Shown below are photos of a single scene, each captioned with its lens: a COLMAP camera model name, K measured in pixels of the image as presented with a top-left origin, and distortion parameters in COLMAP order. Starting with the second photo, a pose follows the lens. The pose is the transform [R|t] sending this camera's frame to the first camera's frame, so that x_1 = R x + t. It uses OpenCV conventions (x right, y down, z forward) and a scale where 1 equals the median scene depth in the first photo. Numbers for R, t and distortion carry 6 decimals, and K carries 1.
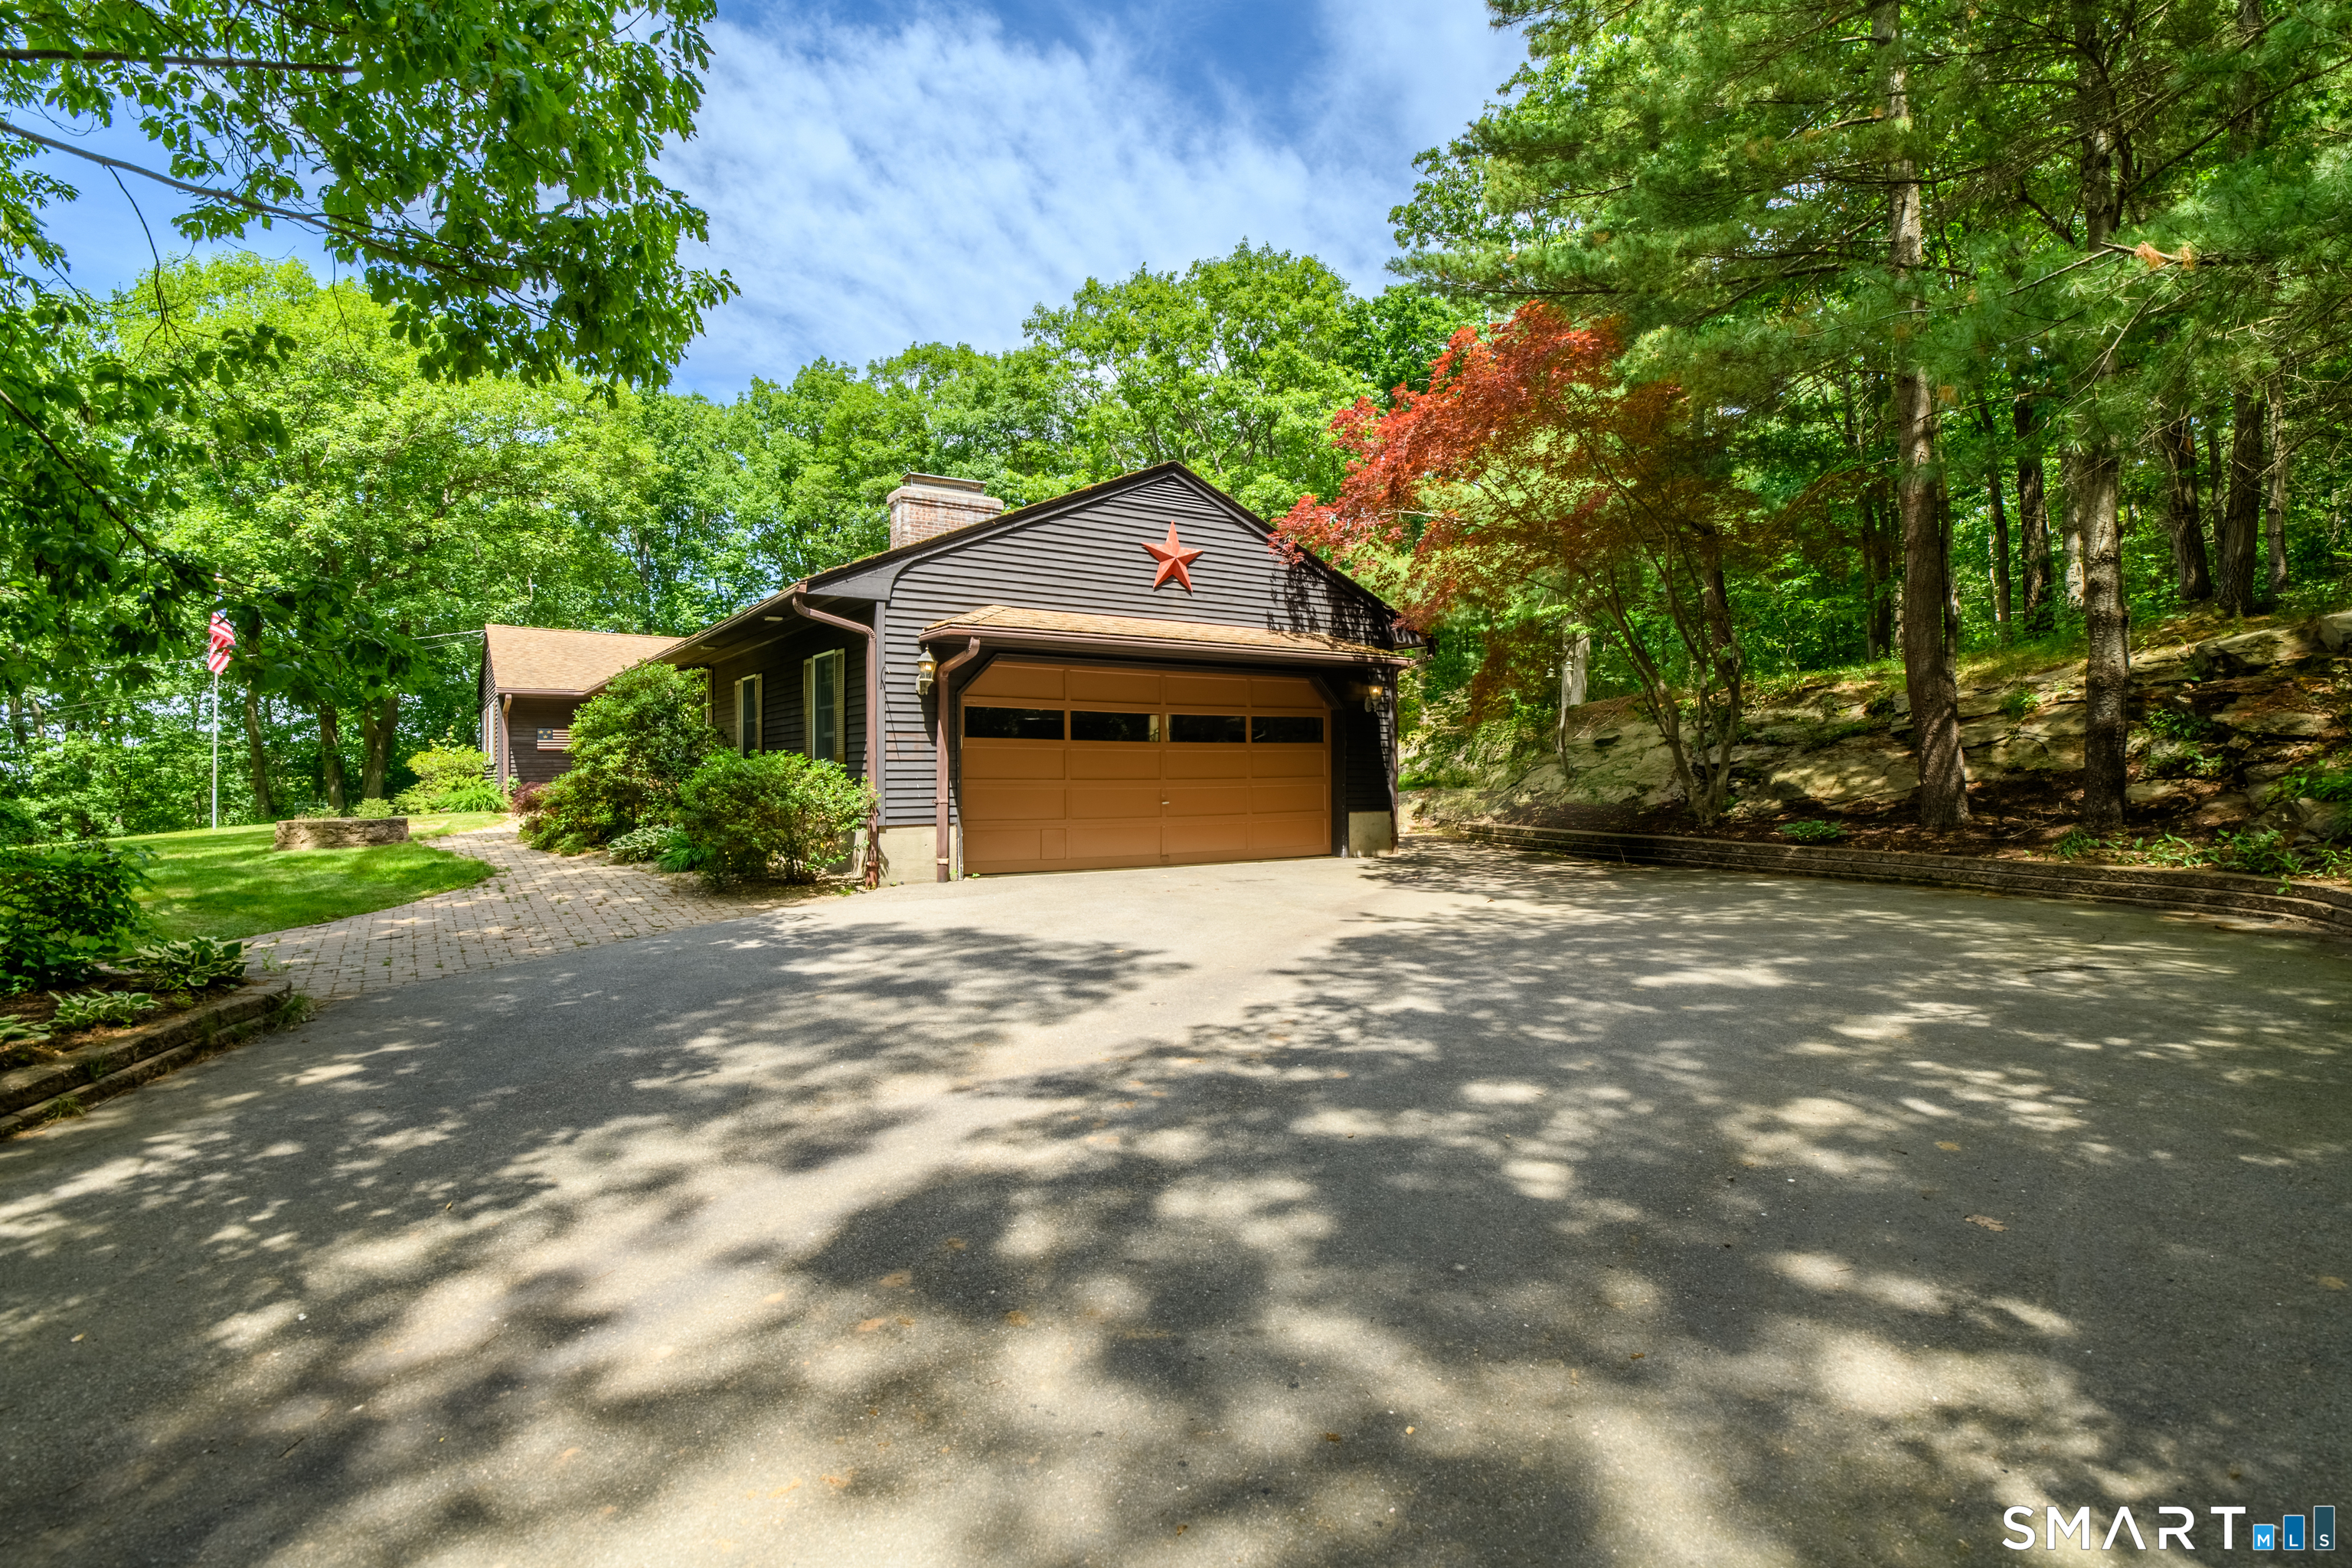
lens RADIAL K [[1153.0, 0, 1193.0], [0, 1153.0, 789.6], [0, 0, 1]] dist [-0.011537, -0.003721]
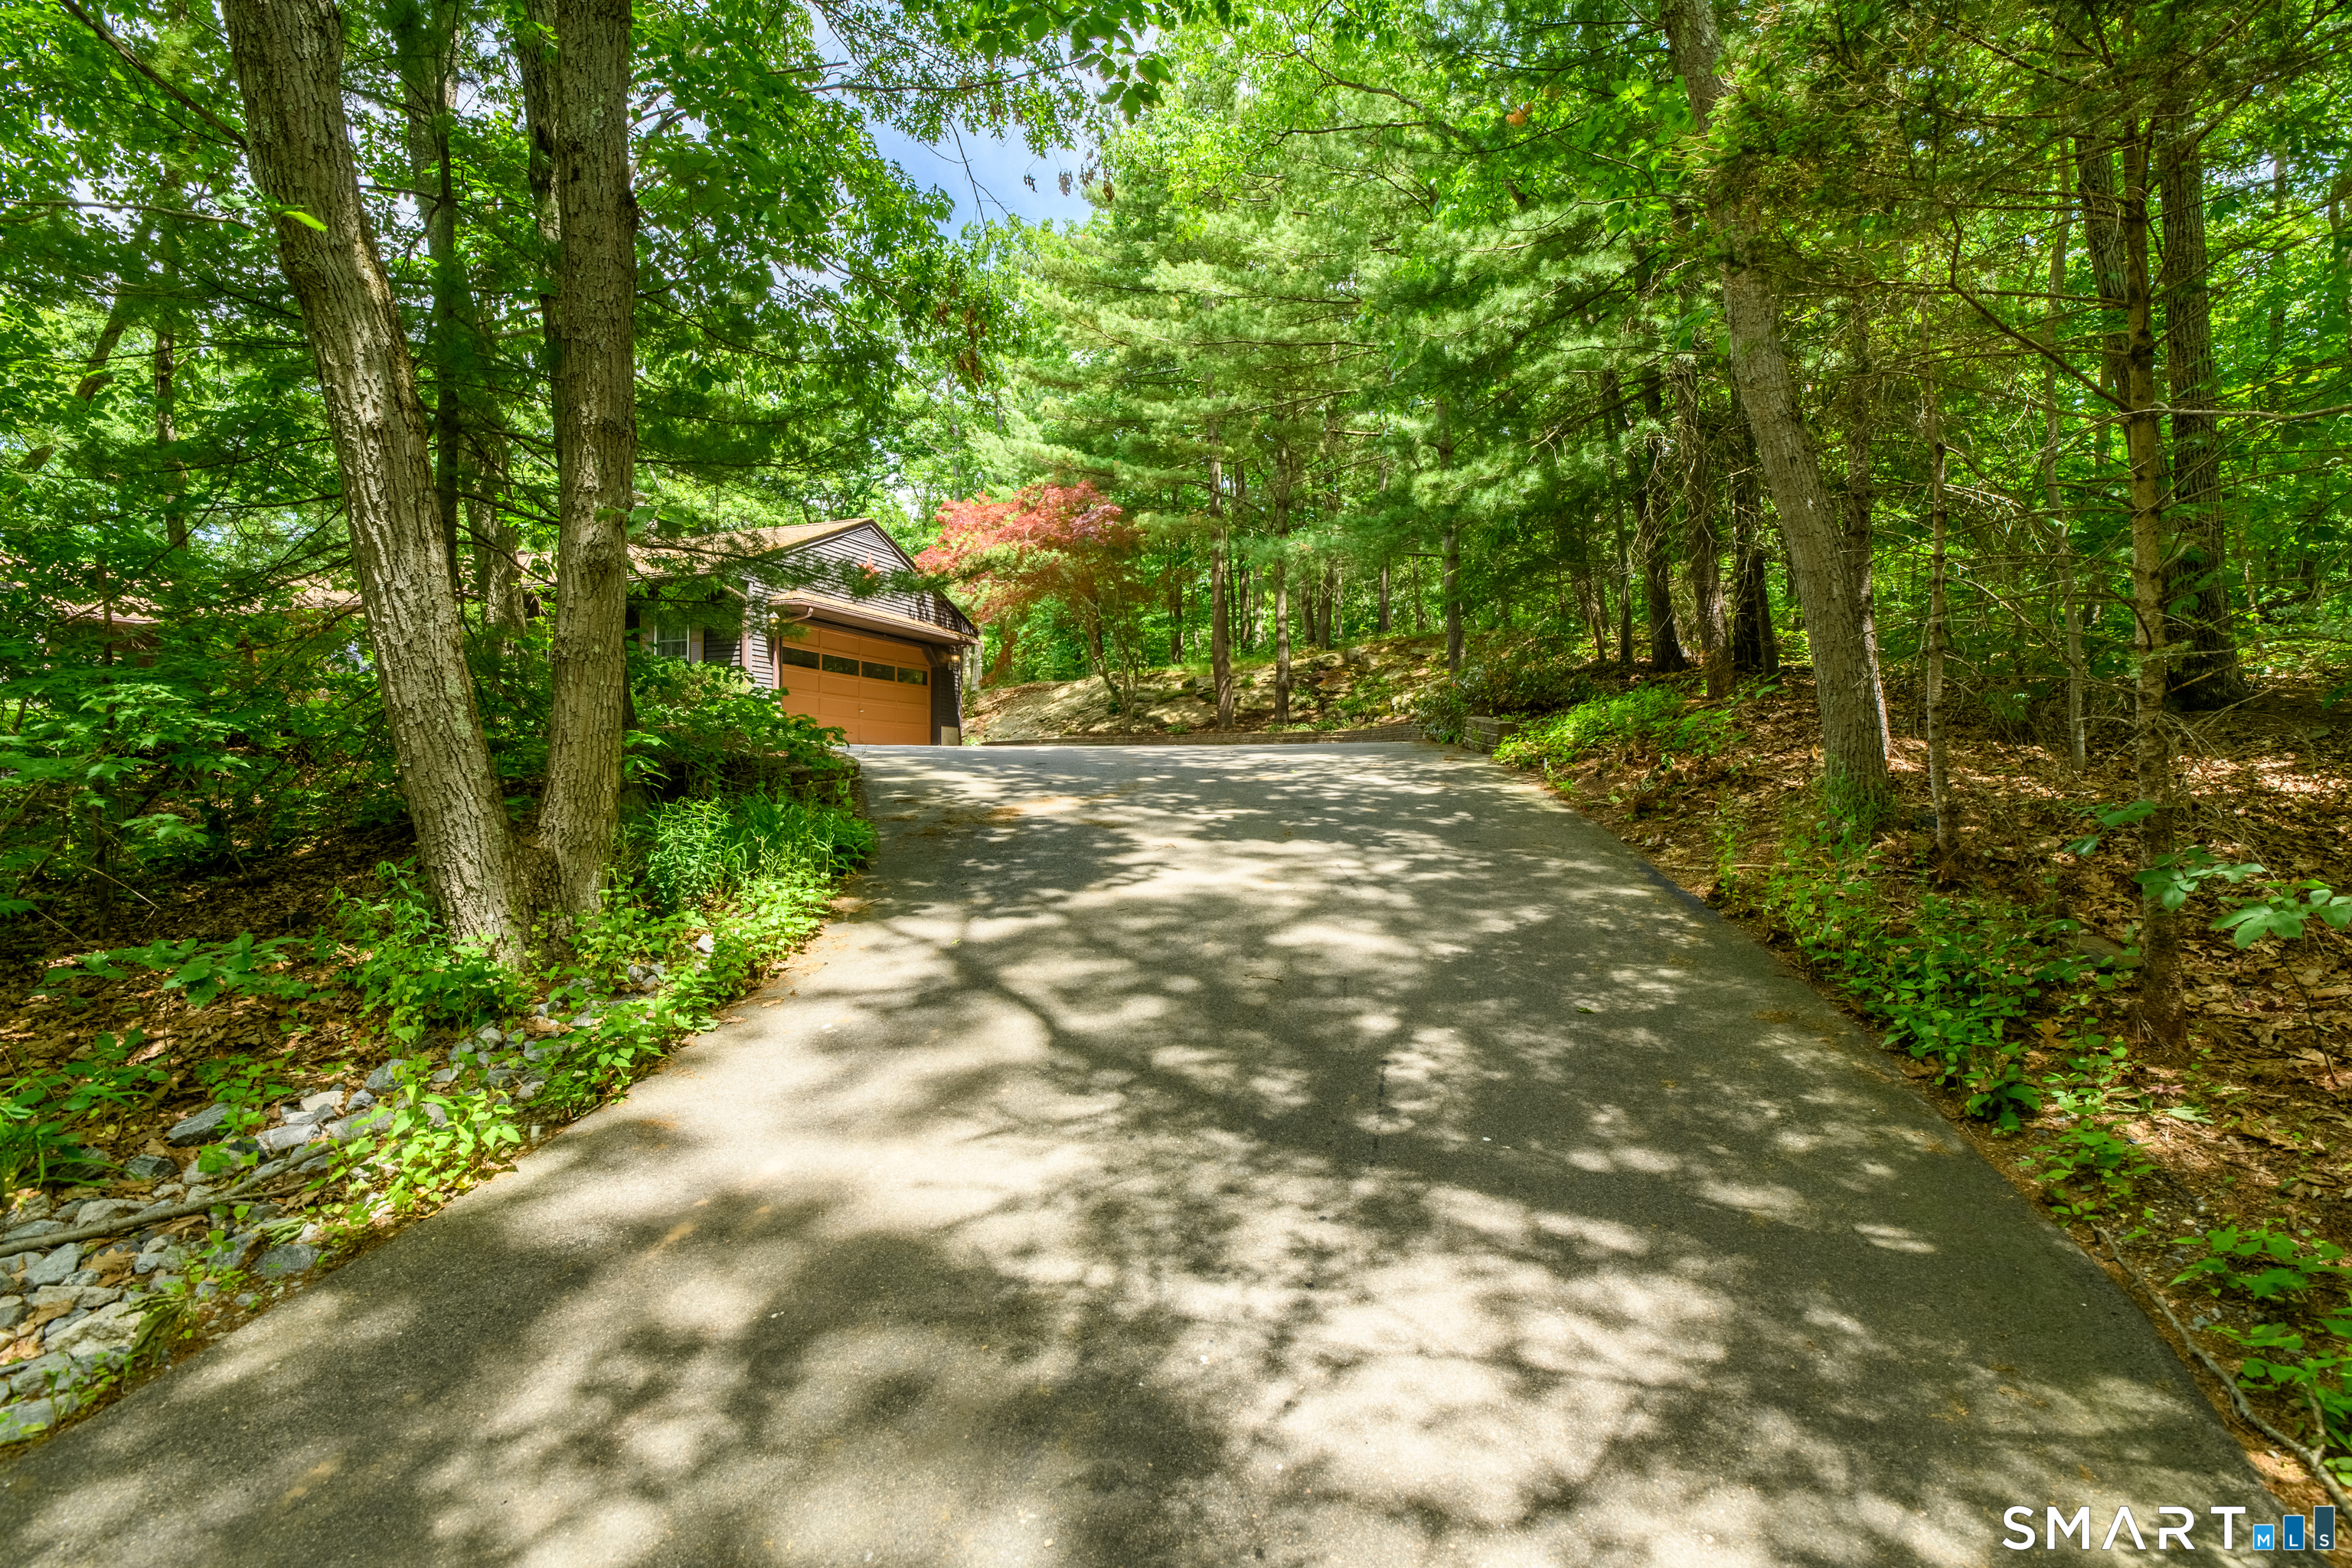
lens RADIAL K [[1153.0, 0, 1170.8], [0, 1153.0, 784.0], [0, 0, 1]] dist [-0.011537, -0.003721]
pose [[0.824901, 0.011566, 0.565158, -0.703803], [-0.005252, 0.999904, -0.012796, 0.161100], [-0.565252, 0.007587, 0.824883, -0.803068]]
